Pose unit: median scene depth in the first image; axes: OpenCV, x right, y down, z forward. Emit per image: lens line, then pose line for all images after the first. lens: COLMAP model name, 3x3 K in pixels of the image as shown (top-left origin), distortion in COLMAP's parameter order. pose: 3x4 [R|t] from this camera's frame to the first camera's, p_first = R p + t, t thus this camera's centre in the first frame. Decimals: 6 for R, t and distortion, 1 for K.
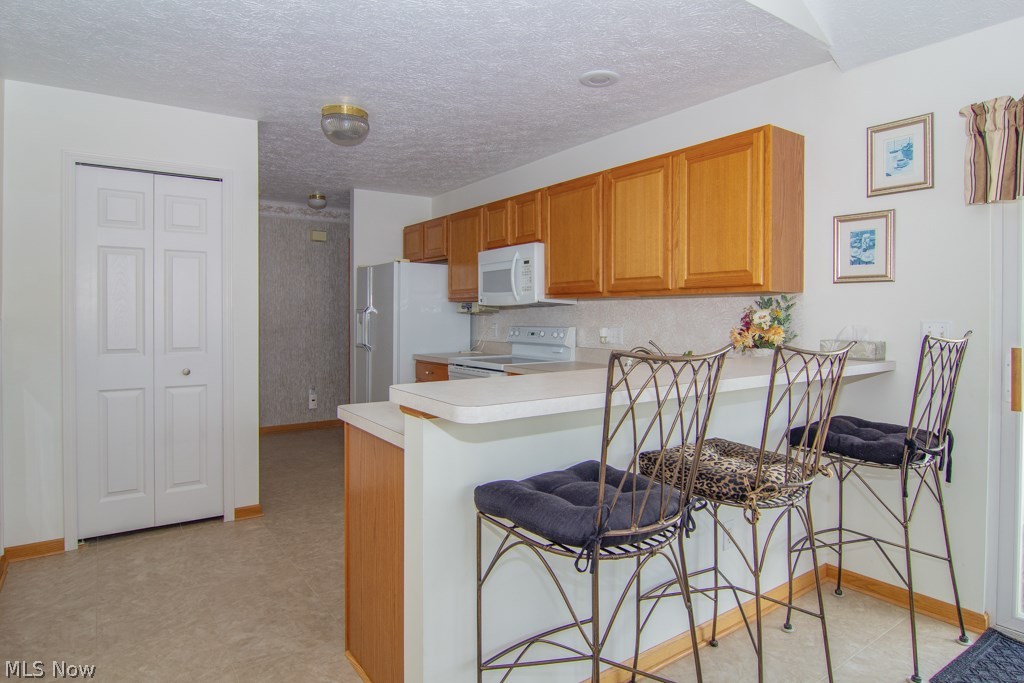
lens RADIAL K [[592.8, 0, 529.7], [0, 592.8, 318.9], [0, 0, 1]] dist [-0.023740, -0.001540]
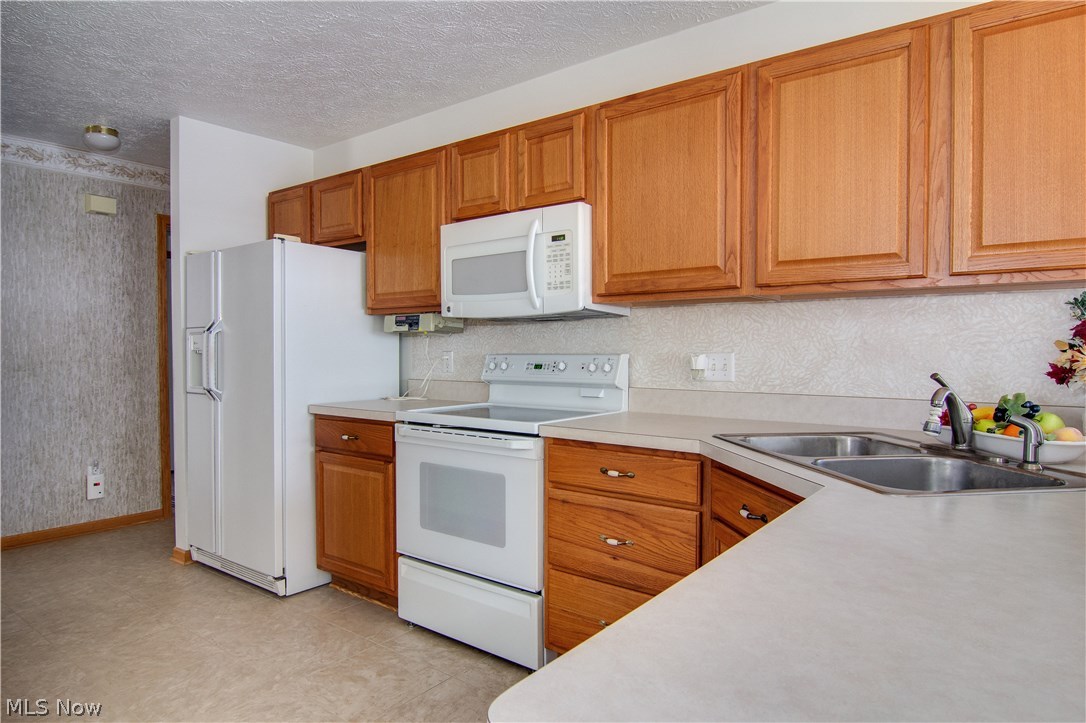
lens RADIAL K [[637.0, 0, 545.6], [0, 637.0, 369.0], [0, 0, 1]] dist [-0.020916, -0.000886]
pose [[0.954723, -0.008745, 0.297368, -0.178566], [0.002024, 0.999736, 0.022901, 0.012976], [-0.297490, -0.021263, 0.954488, 0.387473]]
